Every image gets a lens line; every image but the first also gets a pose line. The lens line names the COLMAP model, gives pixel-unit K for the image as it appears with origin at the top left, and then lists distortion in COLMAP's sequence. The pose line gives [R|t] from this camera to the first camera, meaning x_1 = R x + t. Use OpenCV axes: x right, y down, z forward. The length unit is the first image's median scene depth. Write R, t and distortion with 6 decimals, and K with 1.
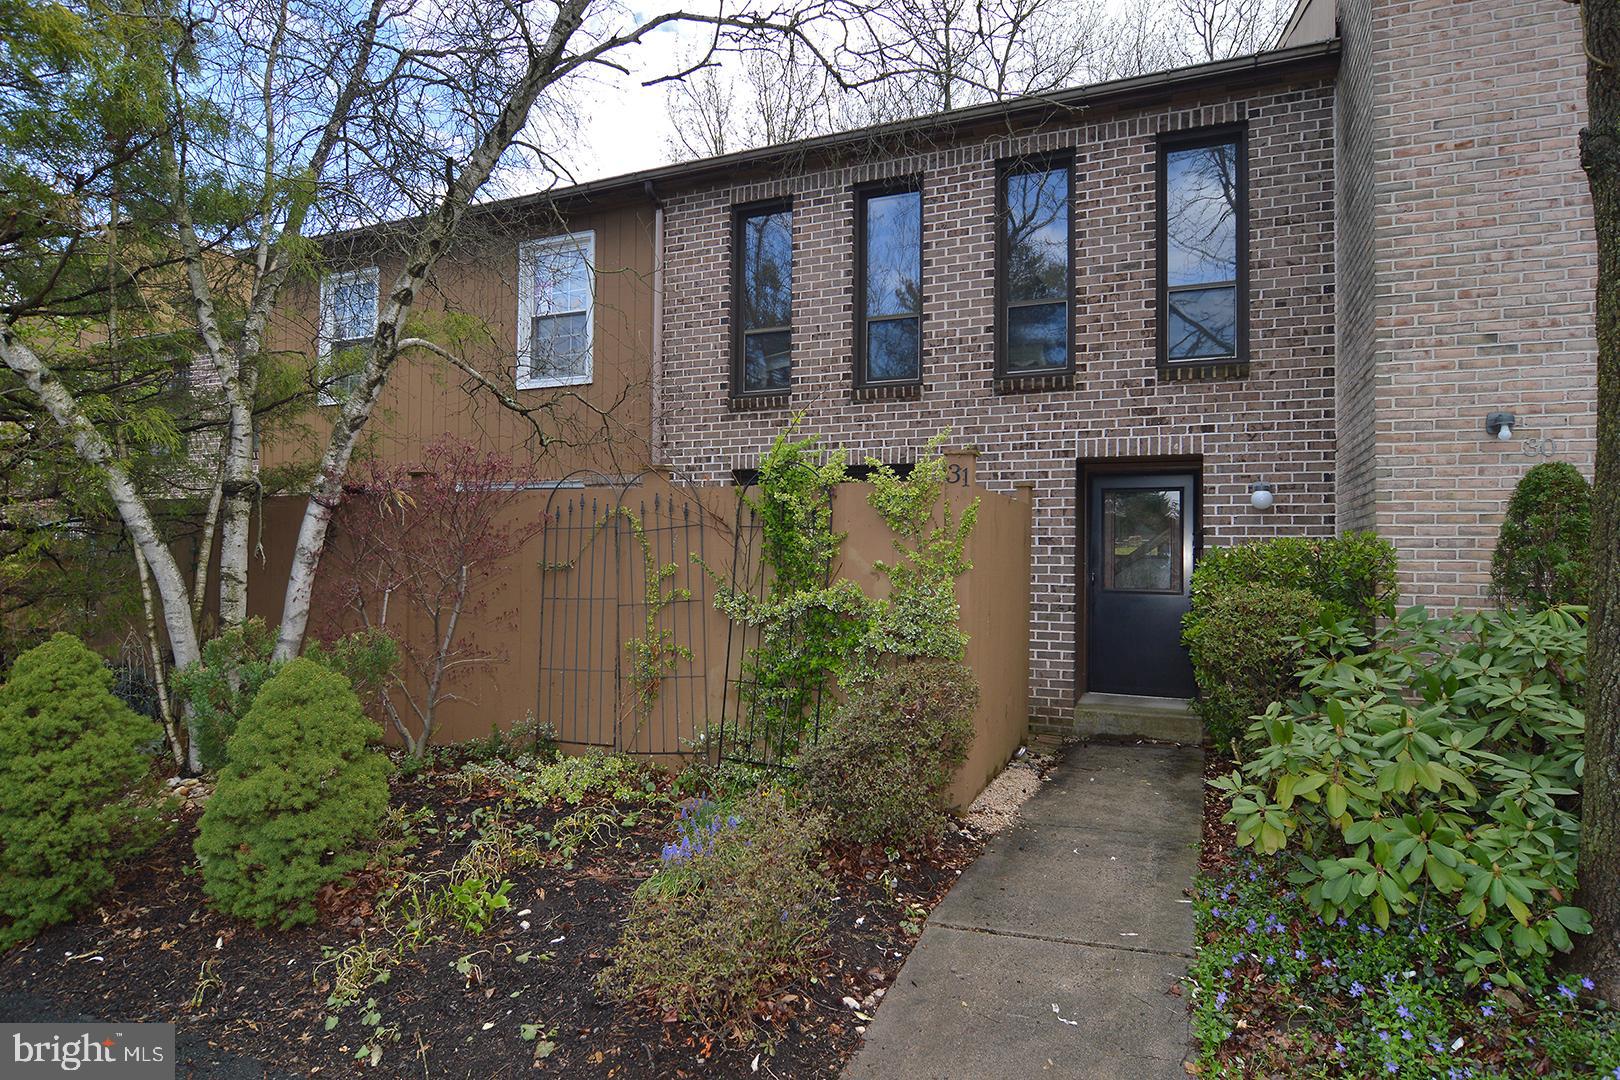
lens RADIAL K [[877.0, 0, 810.1], [0, 877.0, 535.2], [0, 0, 1]] dist [-0.005377, -0.007409]
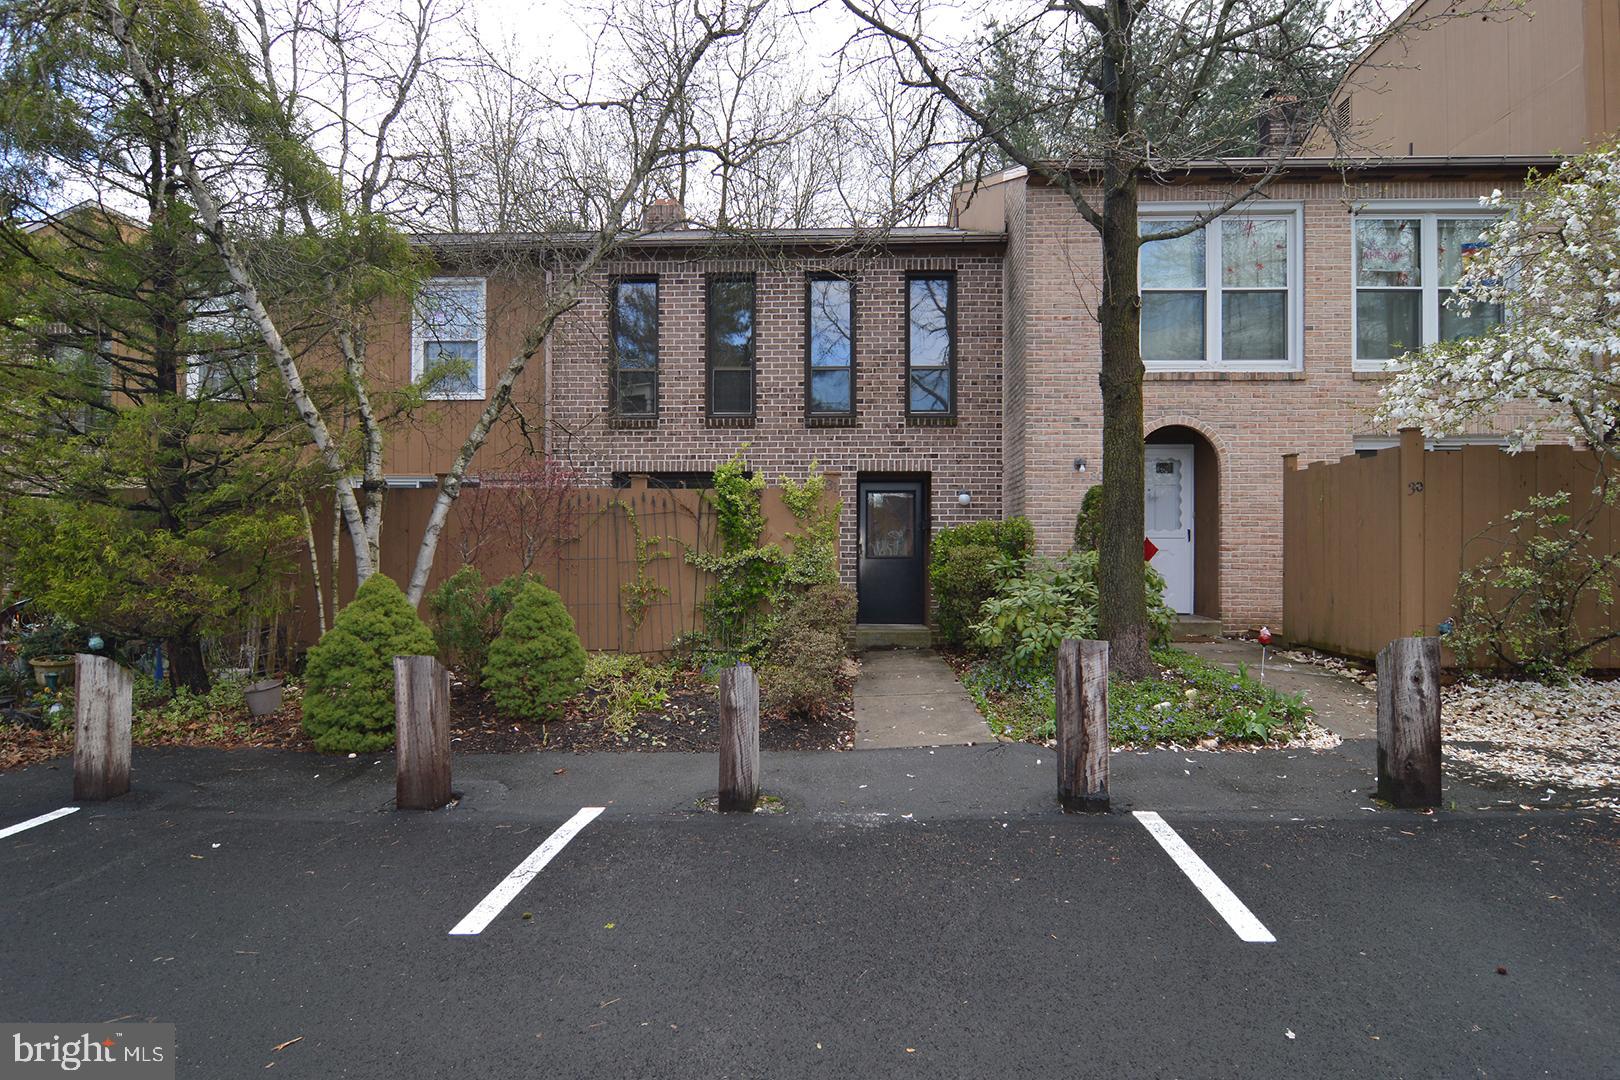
lens RADIAL K [[877.0, 0, 807.9], [0, 877.0, 539.6], [0, 0, 1]] dist [-0.005377, -0.007409]
pose [[0.937528, -0.004320, 0.347882, -0.344668], [-0.000912, 0.999889, 0.014873, 0.011419], [-0.347908, -0.014261, 0.937420, -0.467732]]
